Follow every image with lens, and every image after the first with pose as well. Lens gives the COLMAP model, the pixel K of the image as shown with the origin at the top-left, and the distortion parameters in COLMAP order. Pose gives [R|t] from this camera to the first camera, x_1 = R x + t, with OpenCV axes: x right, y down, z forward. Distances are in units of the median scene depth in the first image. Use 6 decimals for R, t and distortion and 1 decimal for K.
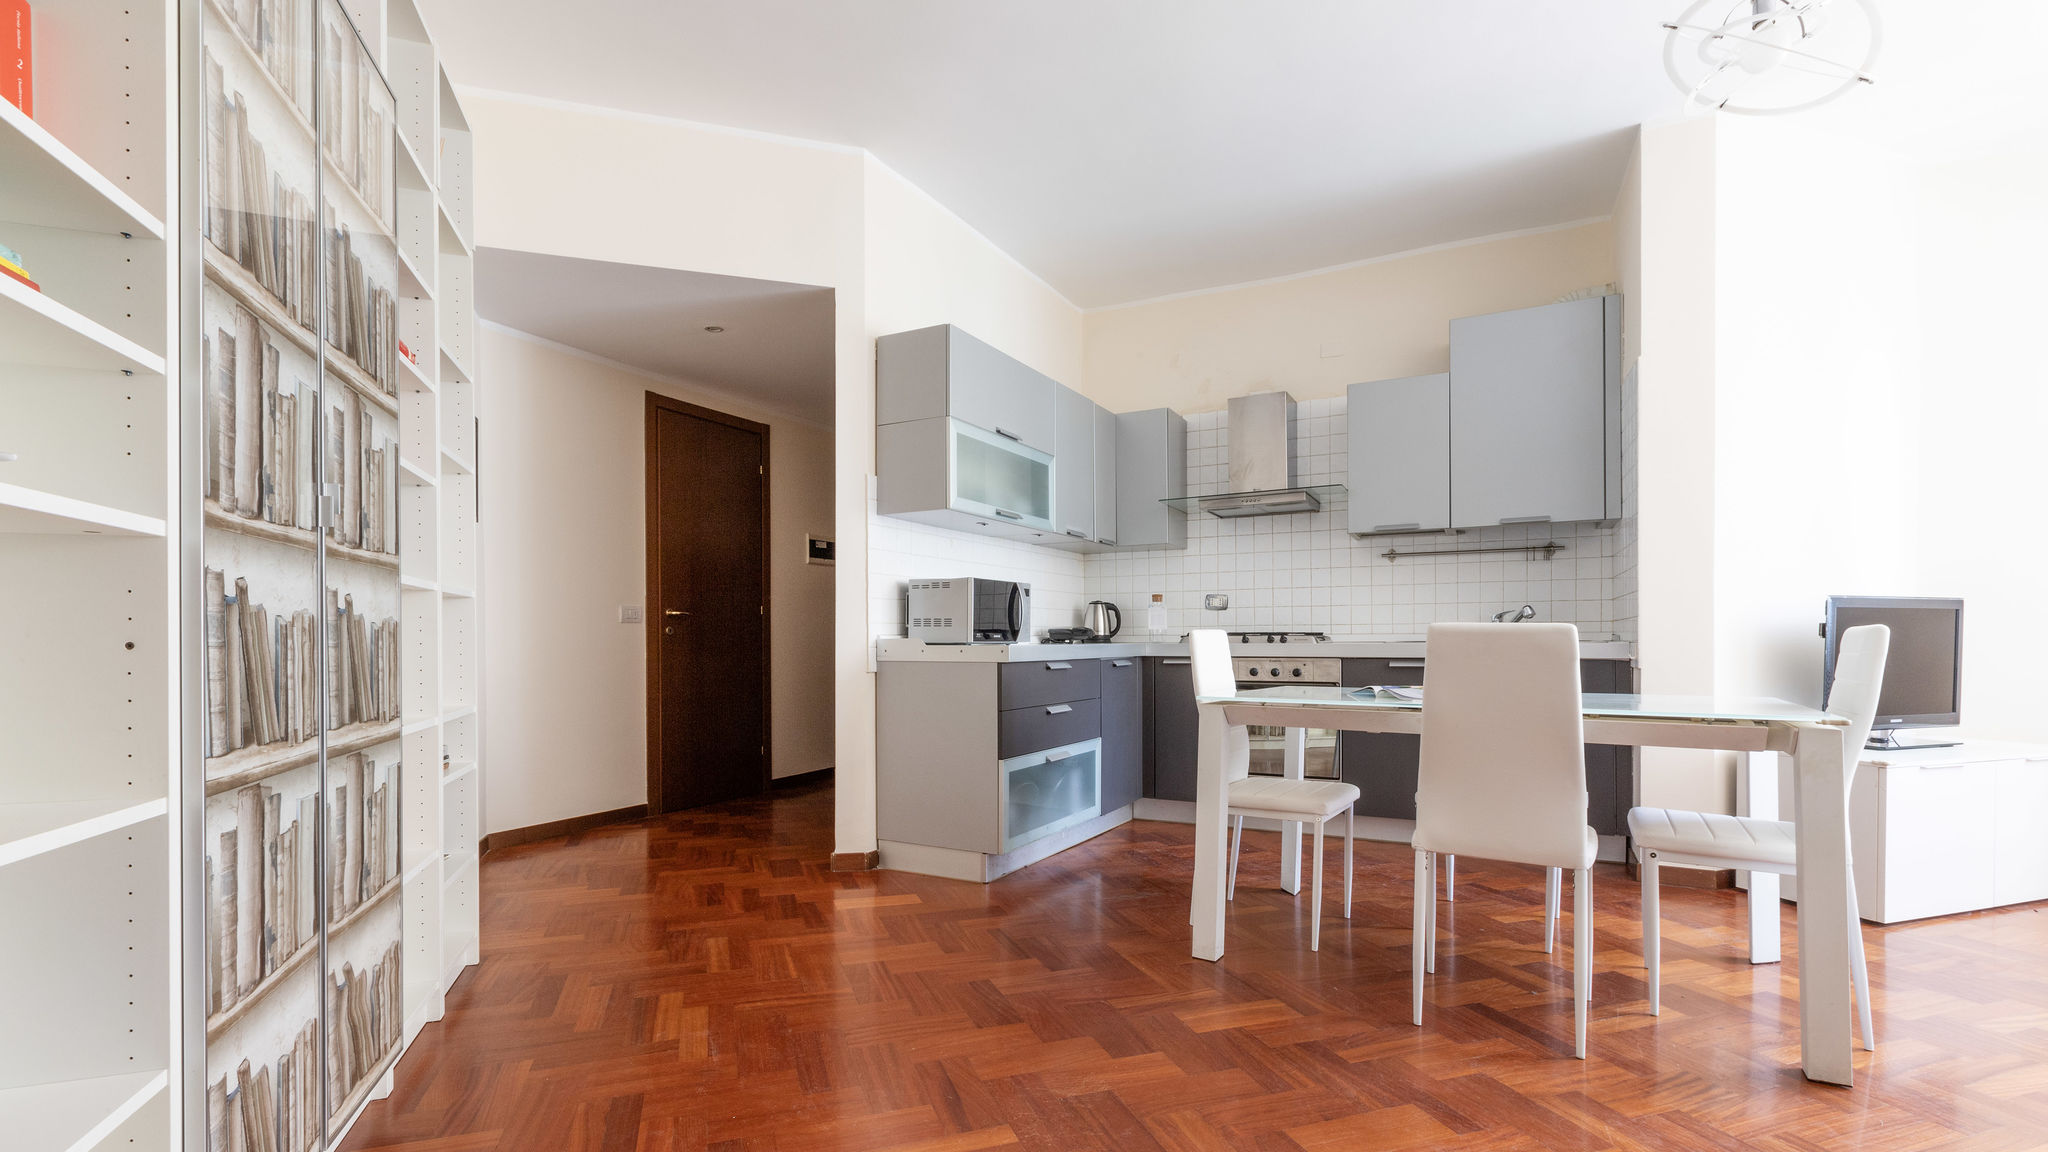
lens RADIAL K [[916.9, 0, 1018.7], [0, 916.9, 641.4], [0, 0, 1]] dist [0.004050, -0.001226]
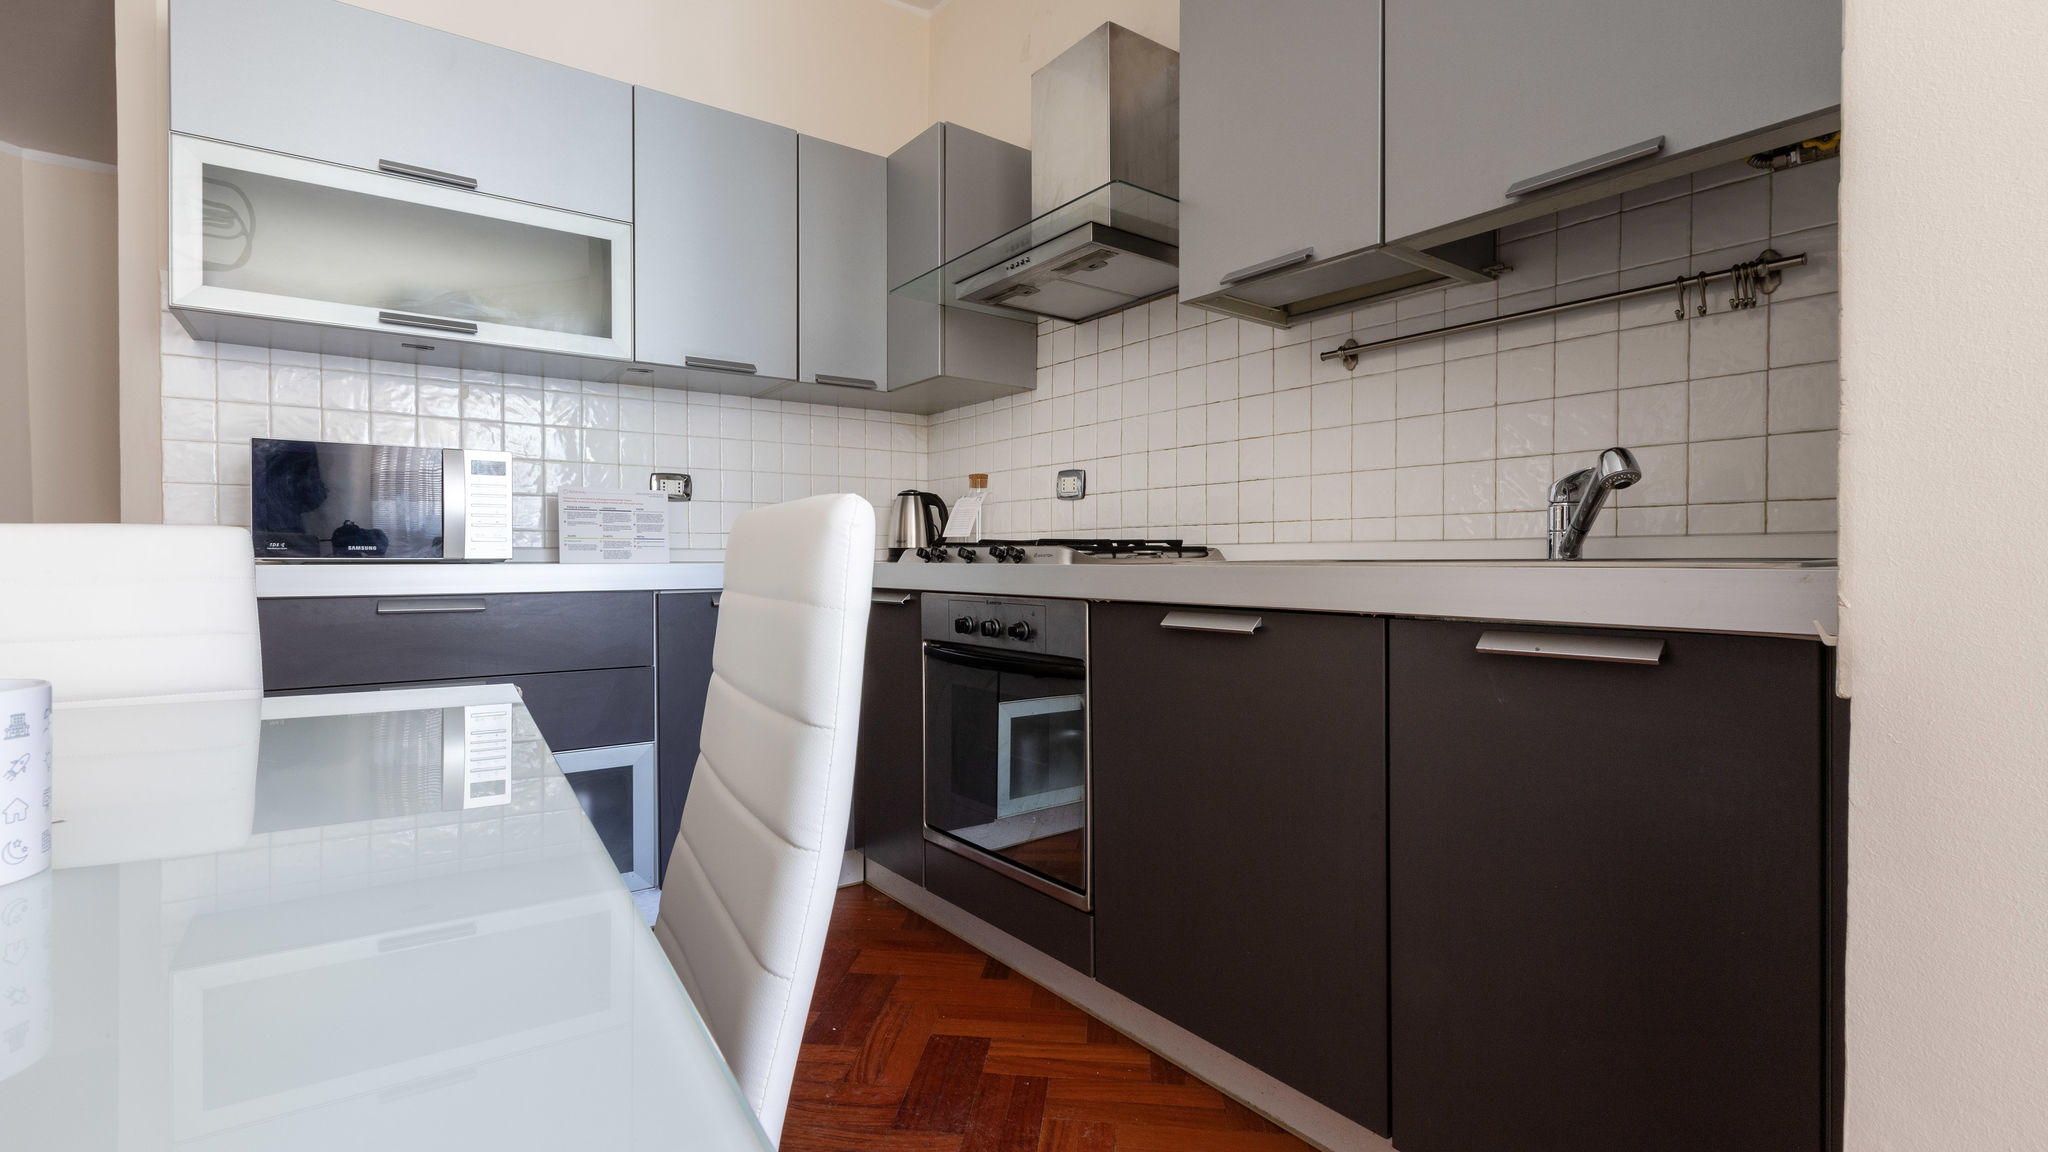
lens RADIAL K [[916.9, 0, 1016.2], [0, 916.9, 568.7], [0, 0, 1]] dist [0.004050, -0.001226]
pose [[0.897509, 0.008285, -0.440917, 0.487891], [-0.003786, 0.999931, 0.011084, -0.000562], [0.440979, -0.008279, 0.897479, 0.599047]]
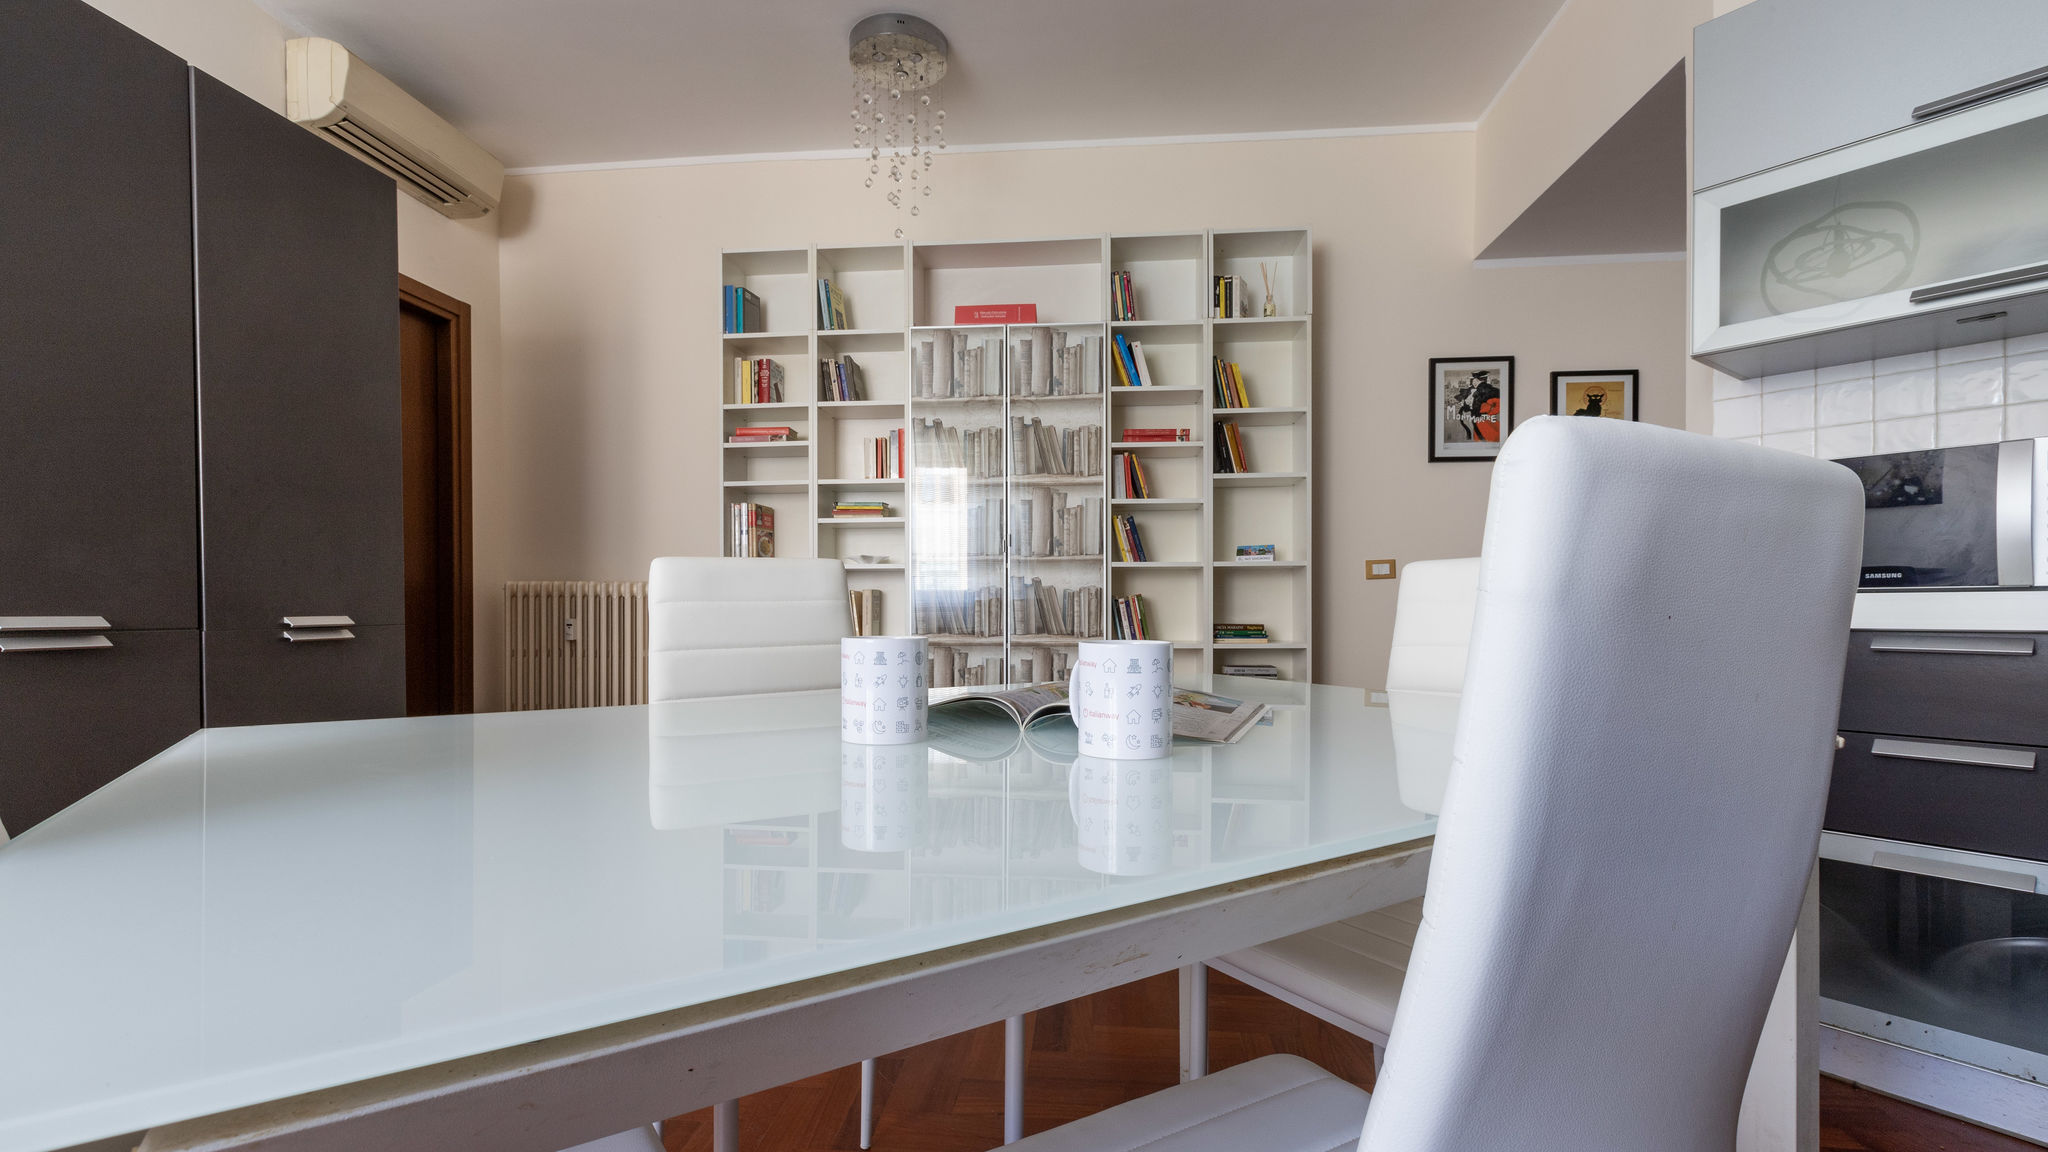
lens RADIAL K [[916.9, 0, 1008.7], [0, 916.9, 610.3], [0, 0, 1]] dist [0.004050, -0.001226]
pose [[-0.420960, 0.004736, -0.907067, 0.506494], [0.003234, 0.999988, 0.003720, 0.007816], [0.907074, -0.001367, -0.420970, 0.694918]]
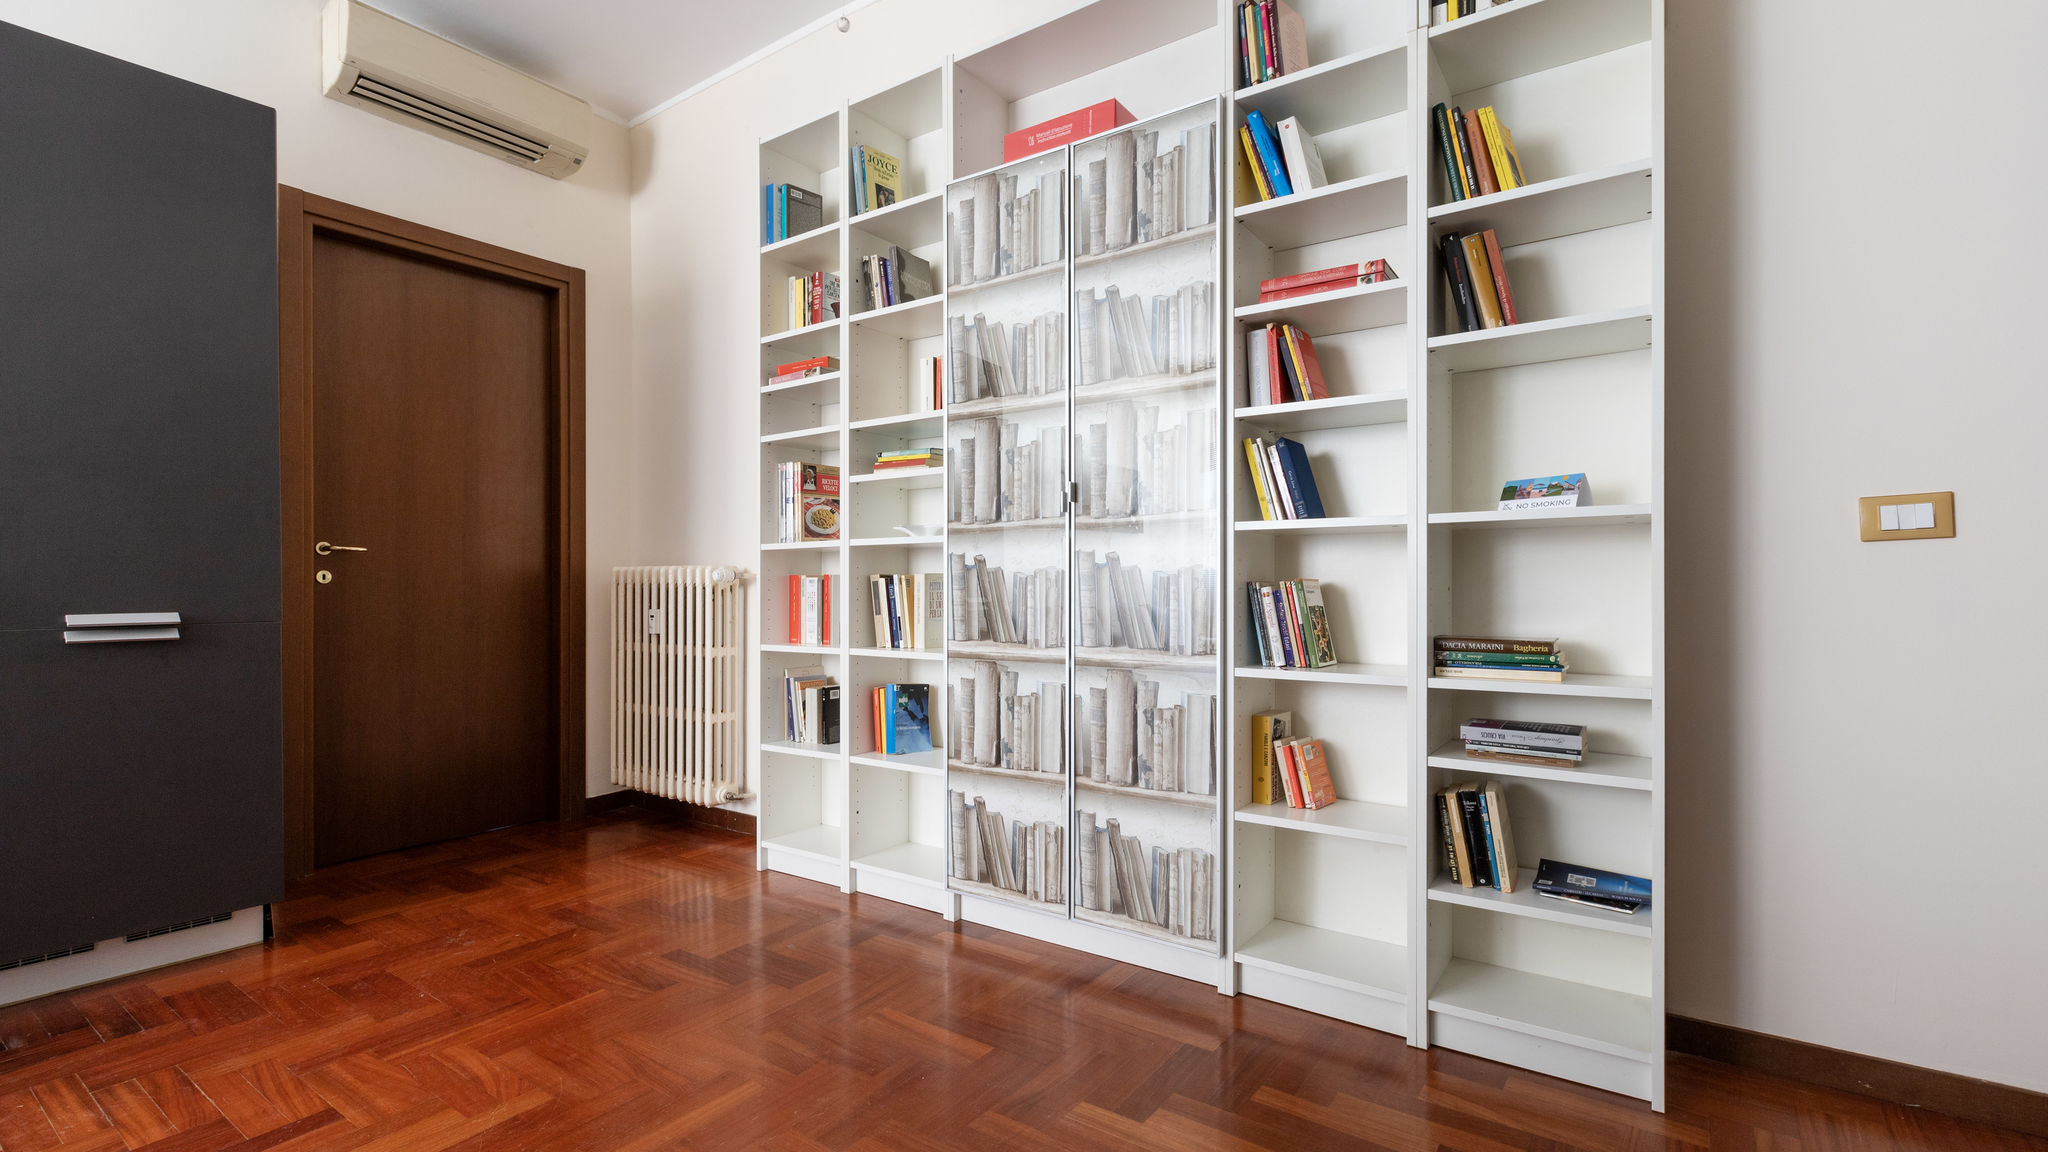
lens RADIAL K [[916.9, 0, 1011.4], [0, 916.9, 584.3], [0, 0, 1]] dist [0.004050, -0.001226]
pose [[-0.820778, 0.002799, -0.571241, 0.065713], [0.004158, 0.999991, -0.001075, -0.001066], [0.571232, -0.003257, -0.820782, 0.746210]]
